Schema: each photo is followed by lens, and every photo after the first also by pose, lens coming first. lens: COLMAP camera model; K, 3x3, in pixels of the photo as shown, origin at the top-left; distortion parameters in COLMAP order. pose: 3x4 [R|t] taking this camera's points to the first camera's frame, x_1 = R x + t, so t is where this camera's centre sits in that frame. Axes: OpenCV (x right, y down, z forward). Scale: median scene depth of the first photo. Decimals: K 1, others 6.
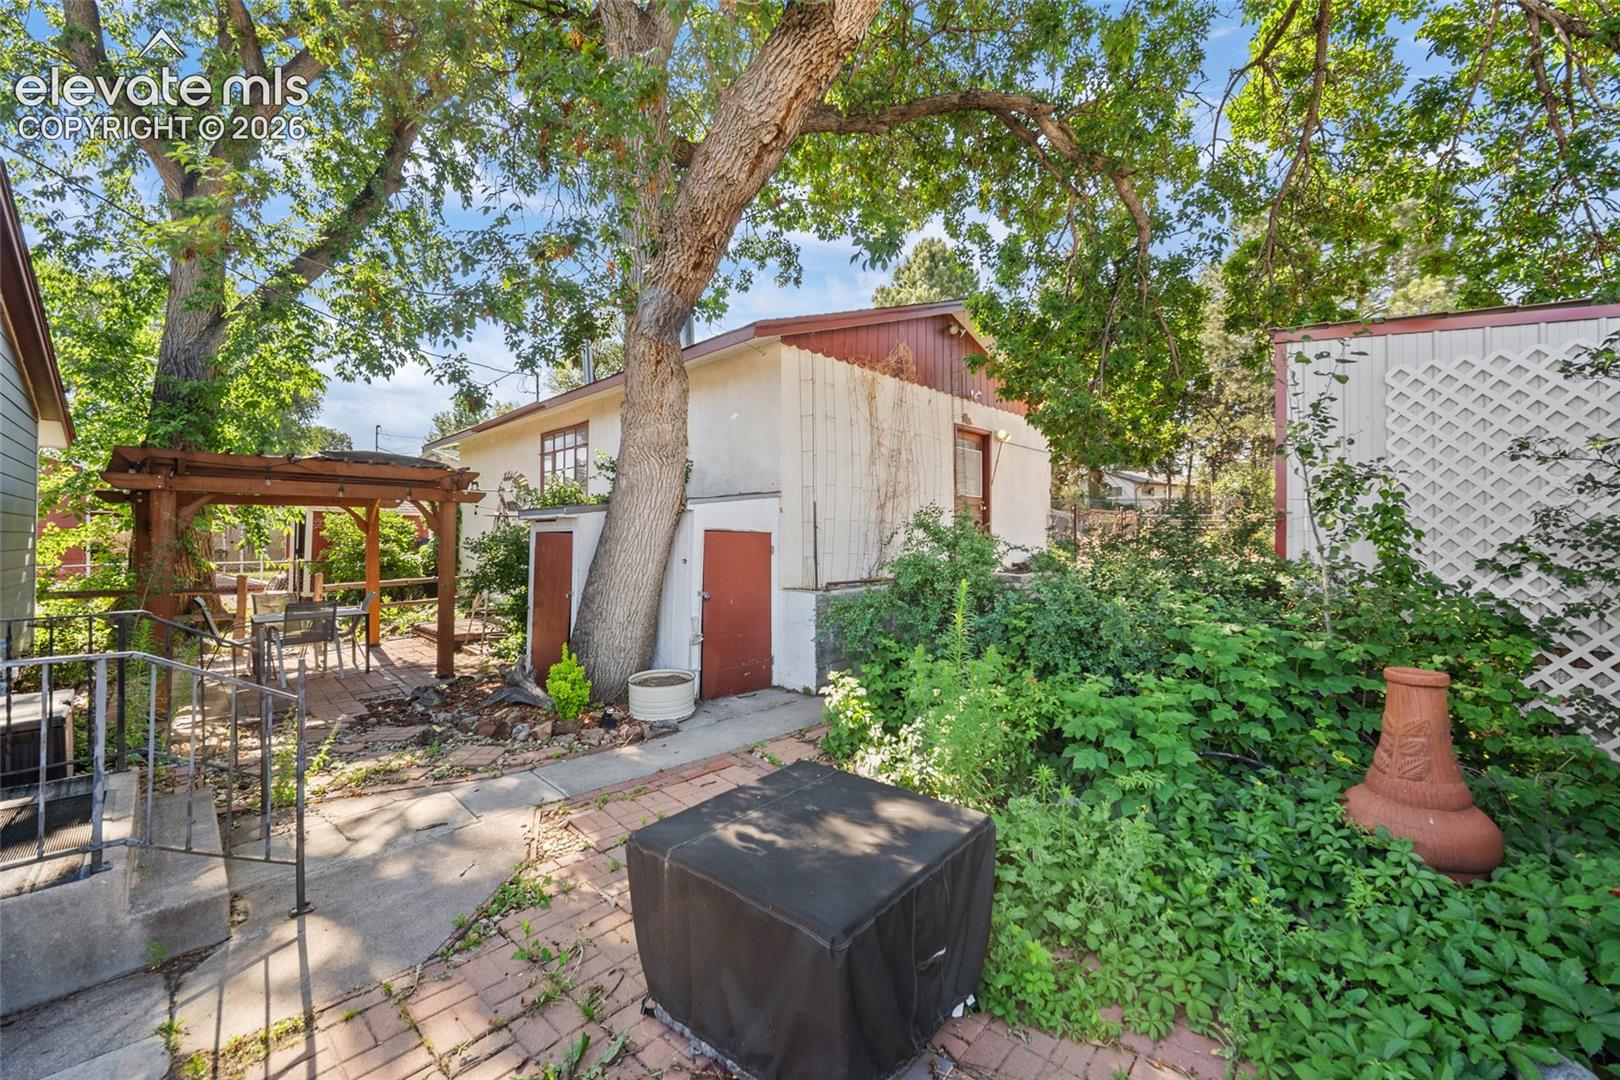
lens RADIAL K [[587.4, 0, 810.0], [0, 587.4, 540.0], [0, 0, 1]] dist [0.000500, 0.000305]
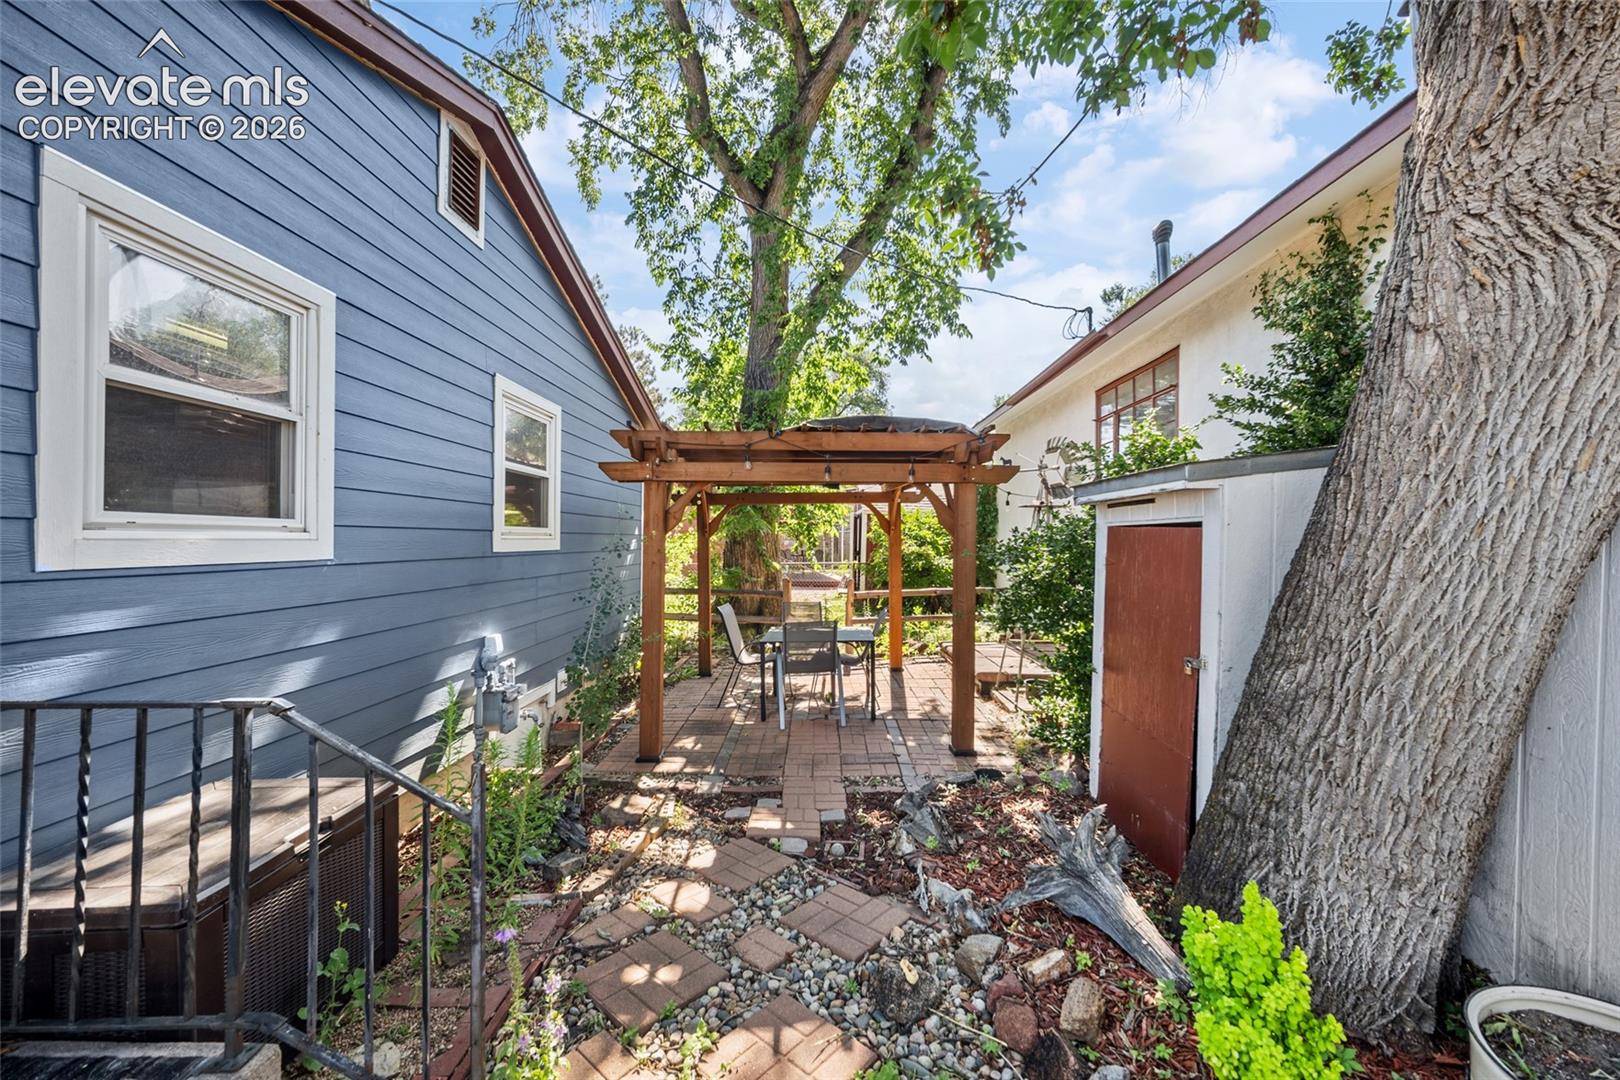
lens RADIAL K [[587.4, 0, 810.0], [0, 587.4, 540.0], [0, 0, 1]] dist [0.000500, 0.000305]
pose [[0.652924, -0.003661, -0.757415, -0.191638], [0.000930, 0.999991, -0.004032, -0.000044], [0.757423, 0.001928, 0.652922, 0.360782]]
